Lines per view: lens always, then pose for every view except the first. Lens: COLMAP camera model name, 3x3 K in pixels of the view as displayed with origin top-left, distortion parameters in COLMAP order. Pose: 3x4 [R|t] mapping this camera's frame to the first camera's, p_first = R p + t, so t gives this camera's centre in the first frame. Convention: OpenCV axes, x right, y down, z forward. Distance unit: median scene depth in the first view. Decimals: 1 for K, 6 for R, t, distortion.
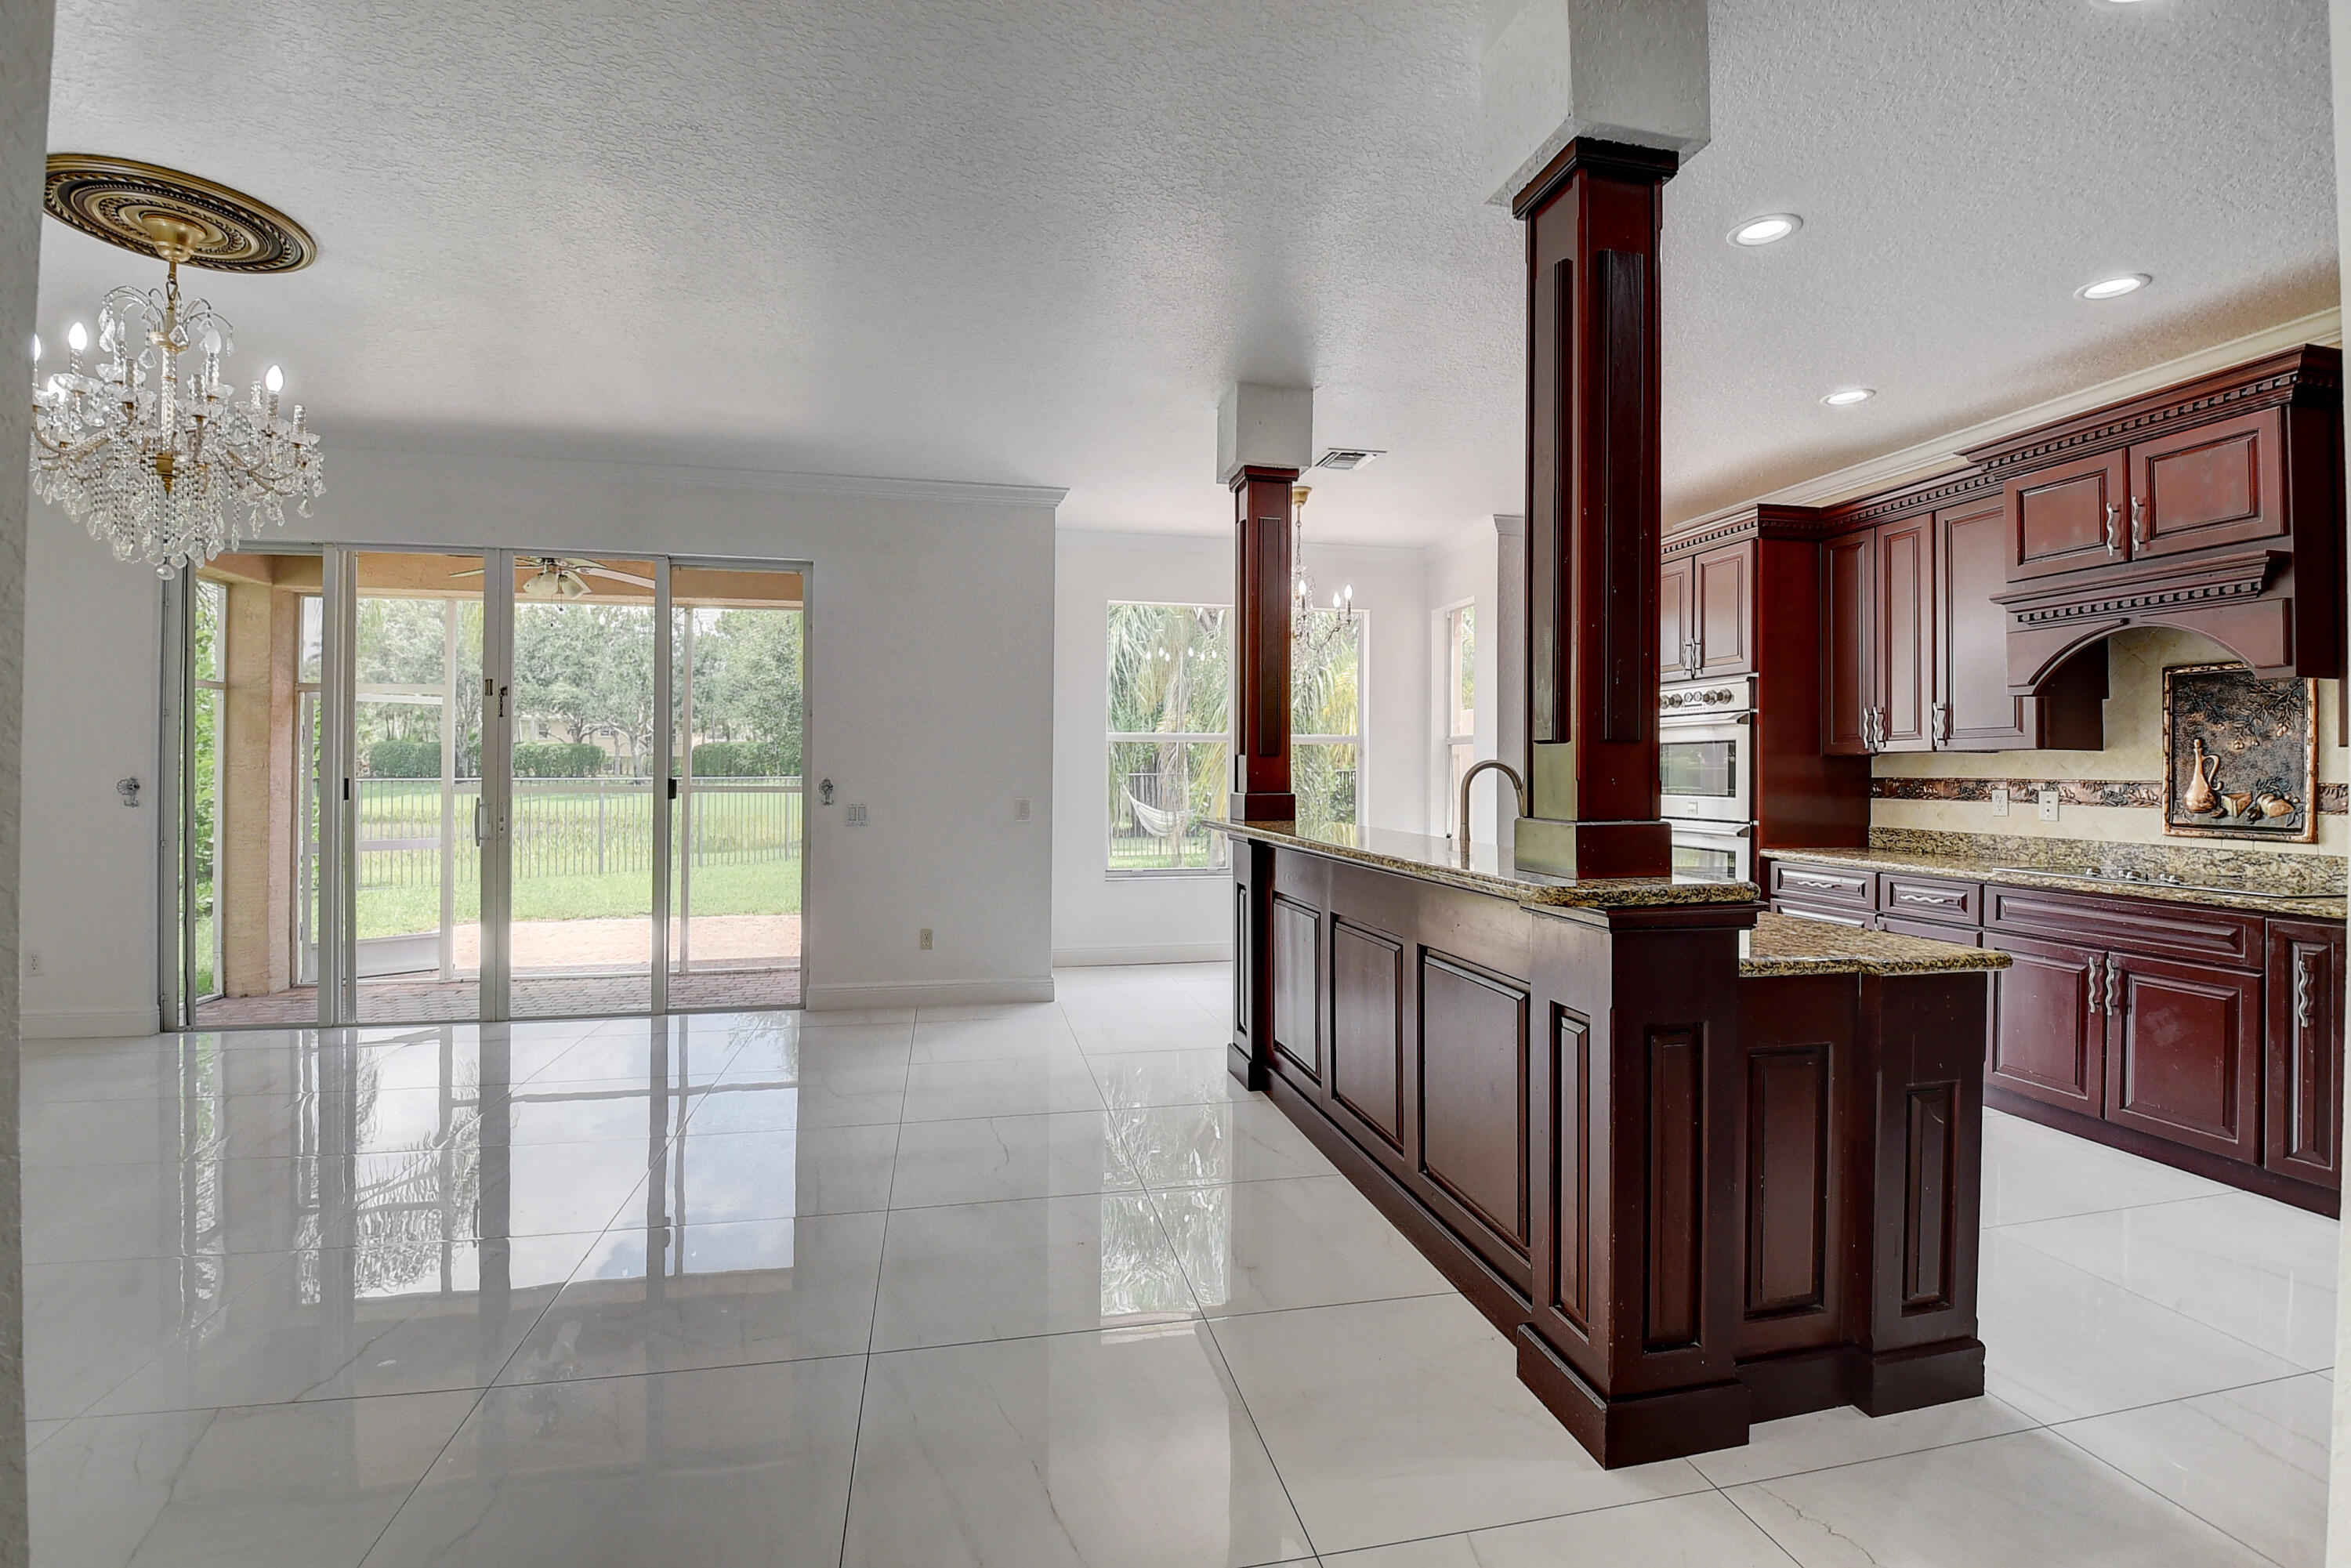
lens RADIAL K [[1033.2, 0, 1168.7], [0, 1033.2, 762.9], [0, 0, 1]] dist [0.003980, -0.019787]
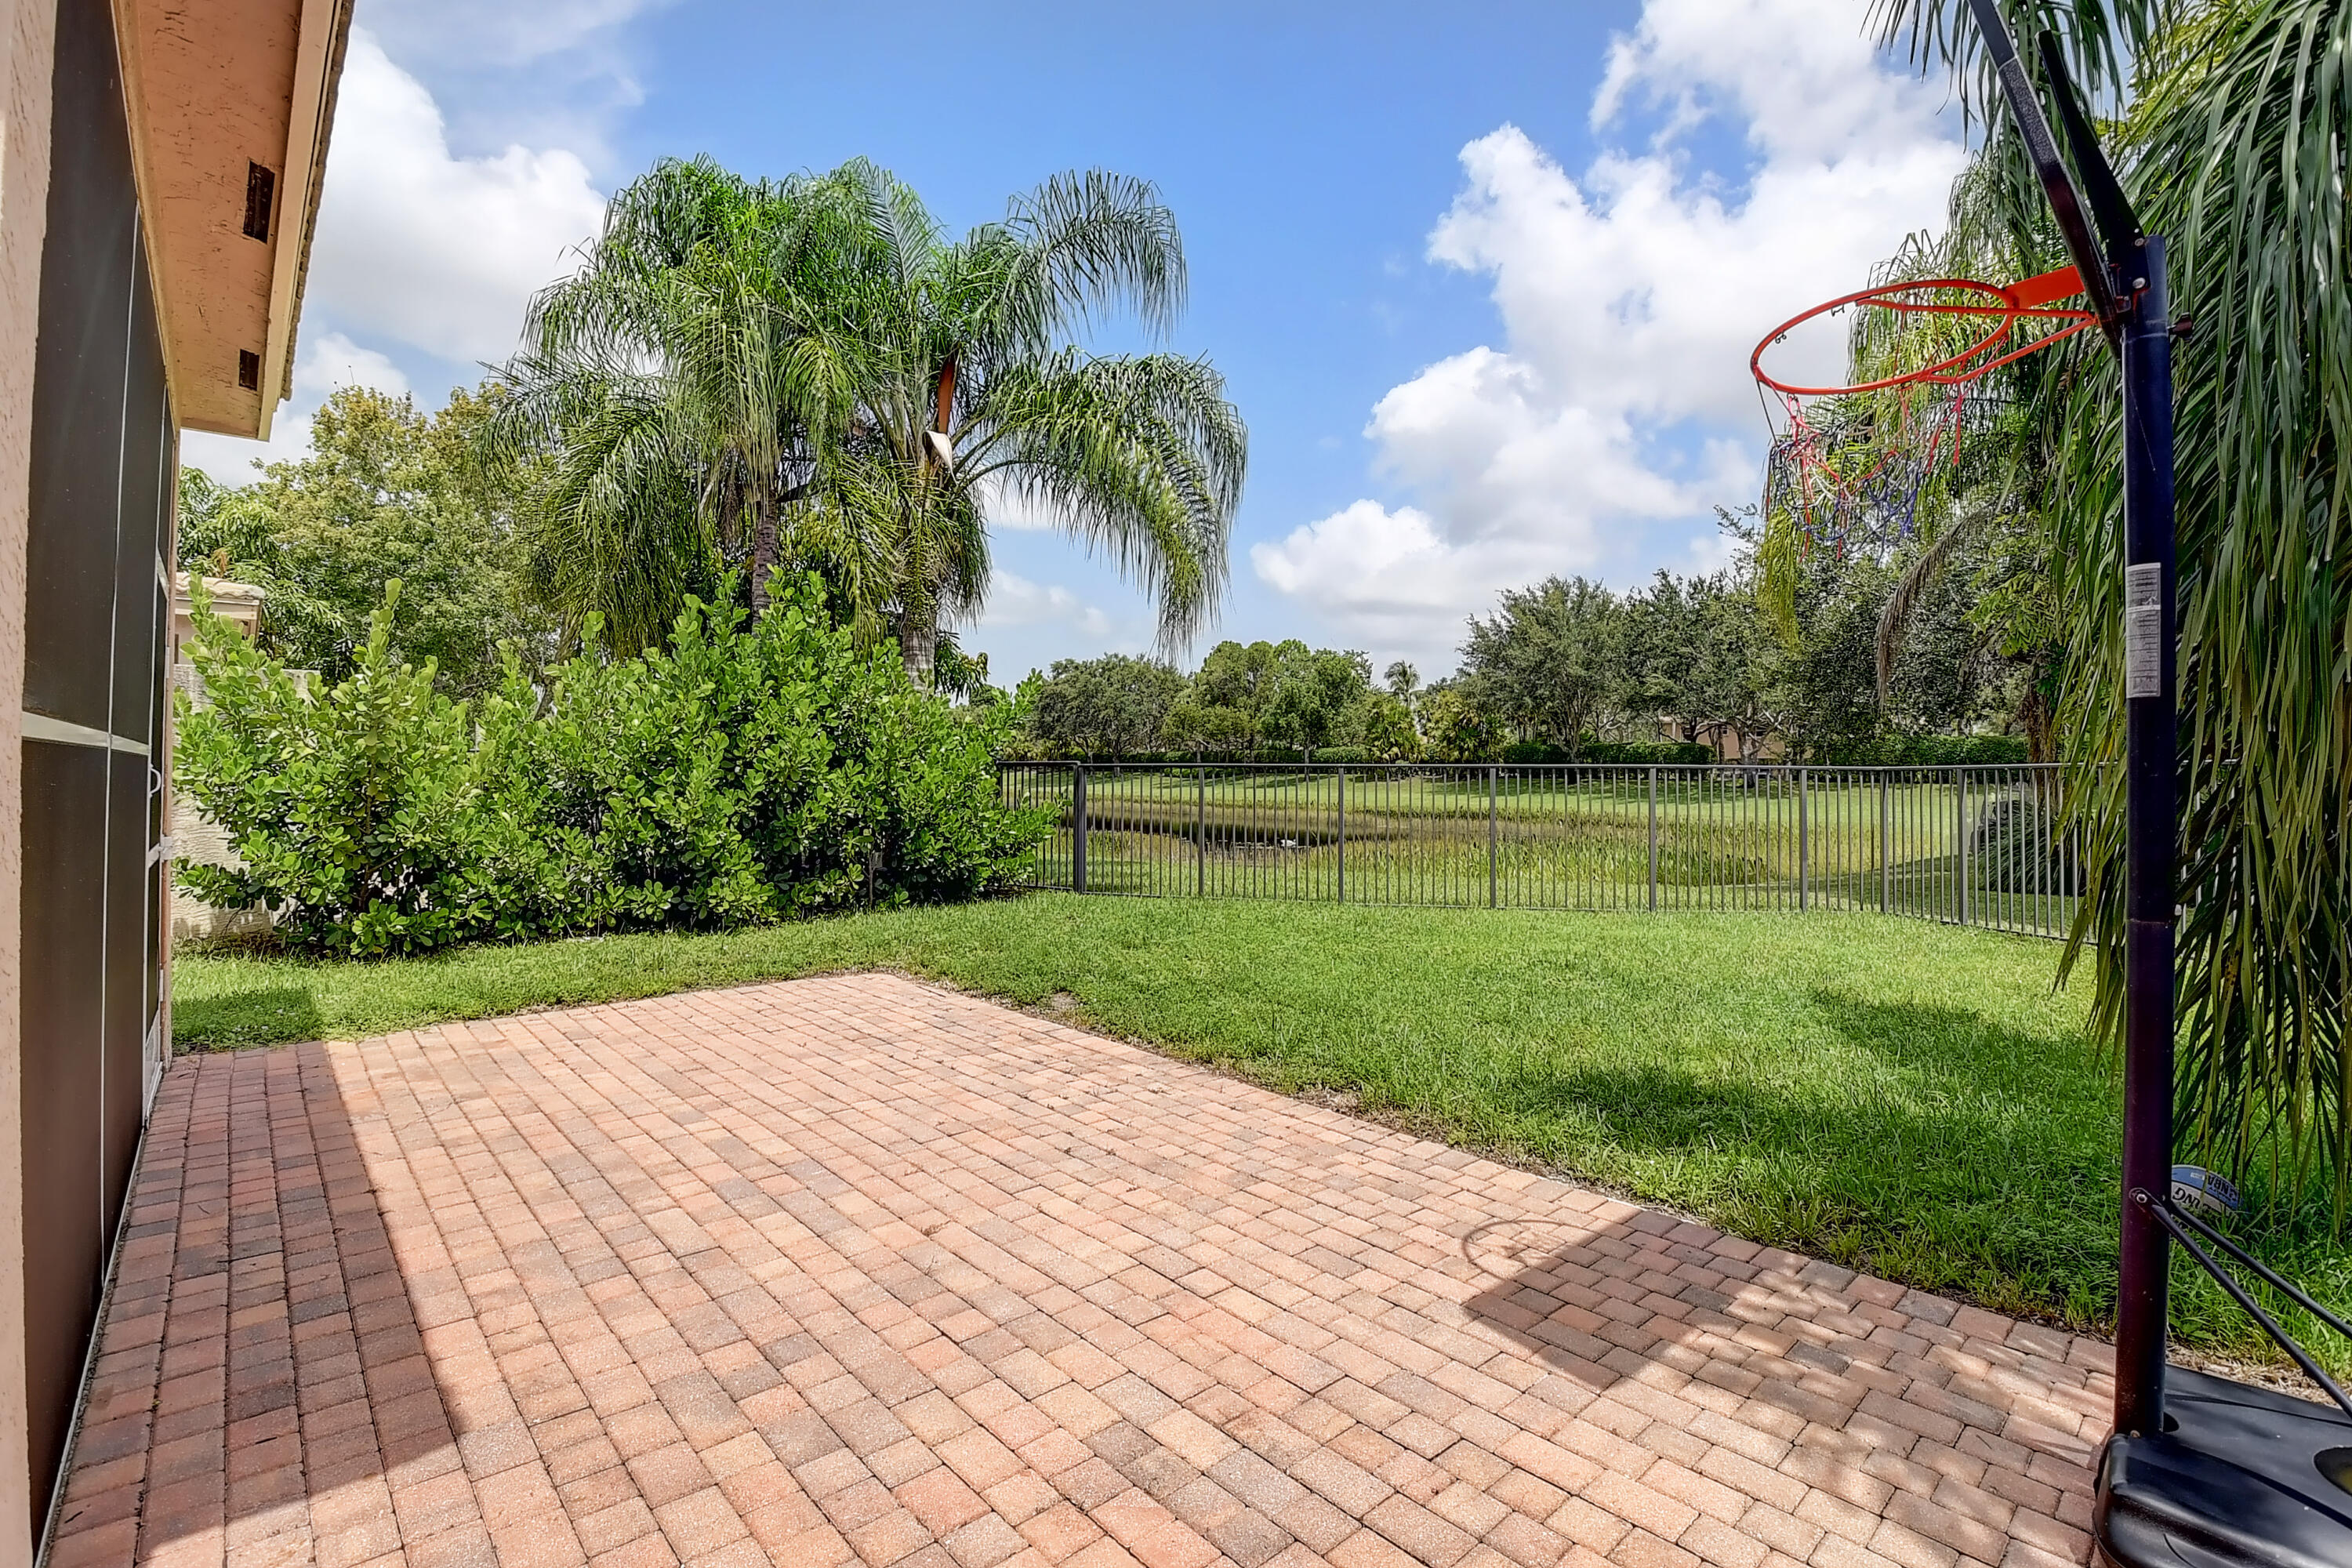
lens RADIAL K [[1036.1, 0, 1166.1], [0, 1036.1, 756.7], [0, 0, 1]] dist [-0.001156, -0.000185]
pose [[0.495713, -0.012122, -0.868402, 0.007861], [0.002970, 0.999920, -0.012263, 0.056456], [0.868481, 0.003500, 0.495710, 2.021797]]
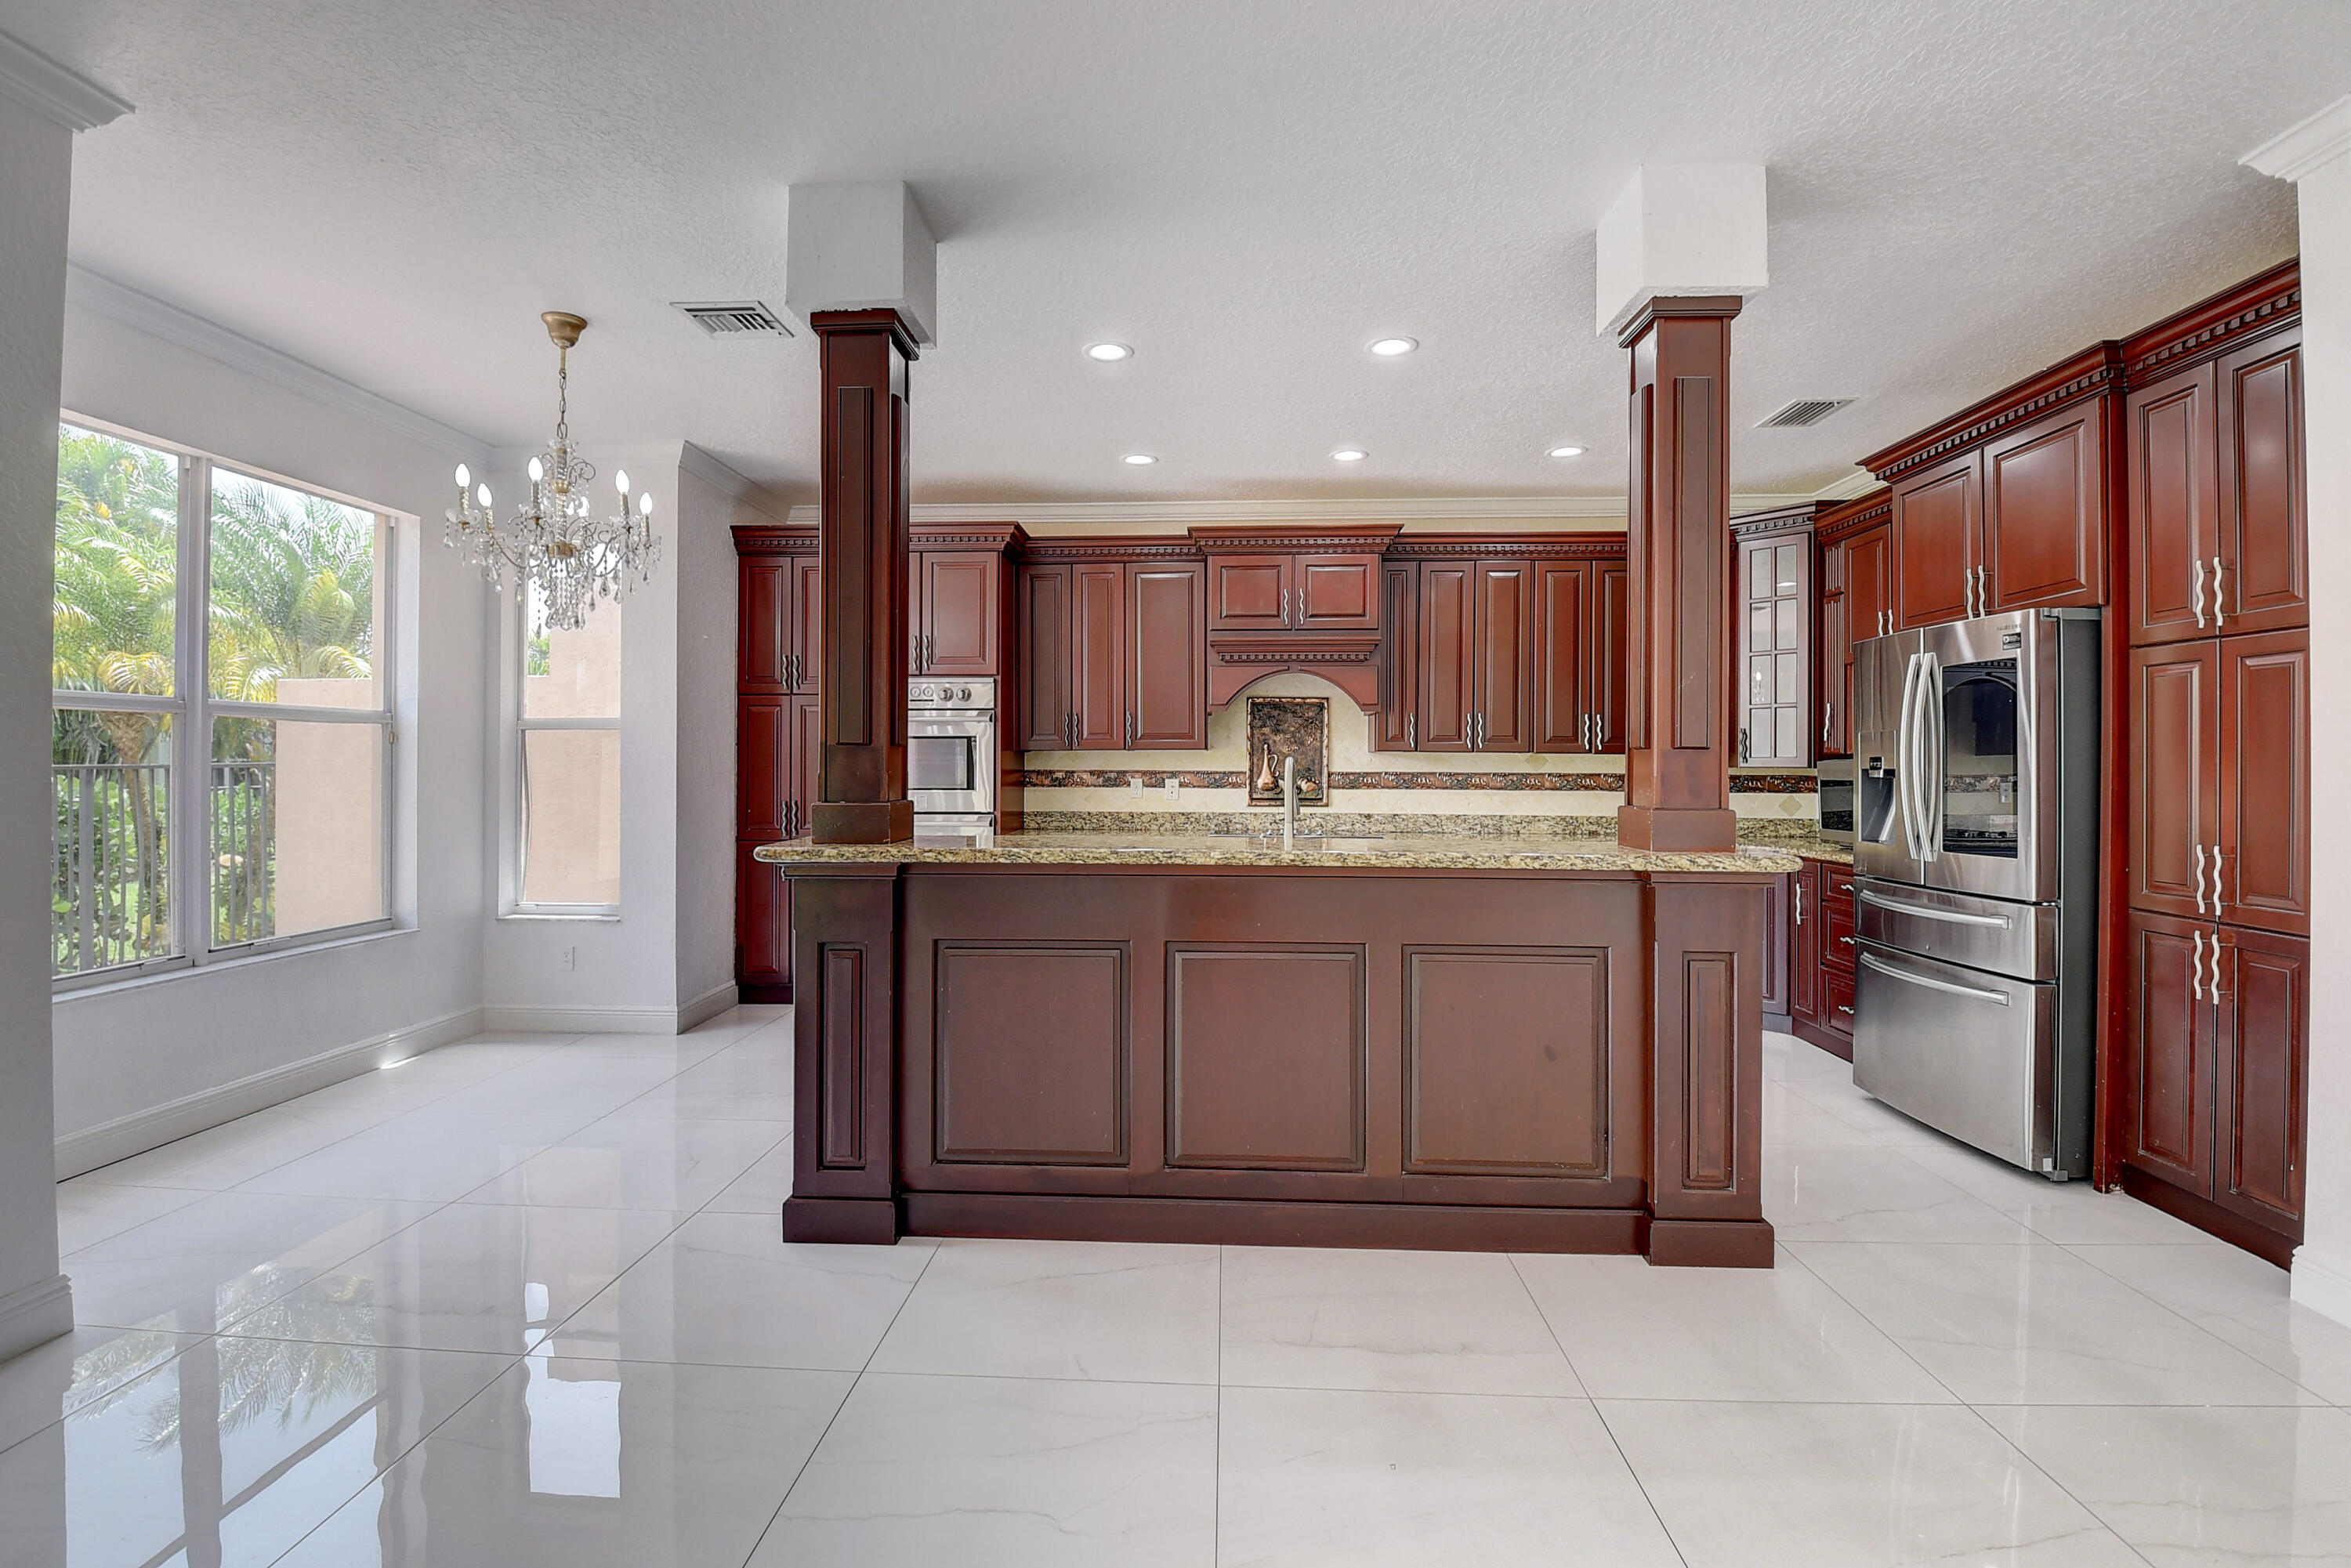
lens RADIAL K [[1064.2, 0, 1180.9], [0, 1064.2, 755.2], [0, 0, 1]] dist [0.021822, -0.029541]
pose [[0.270053, 0.006041, 0.962826, -0.536306], [-0.006254, 0.999970, -0.004520, 0.001713], [-0.962825, -0.004801, 0.270083, 0.585190]]
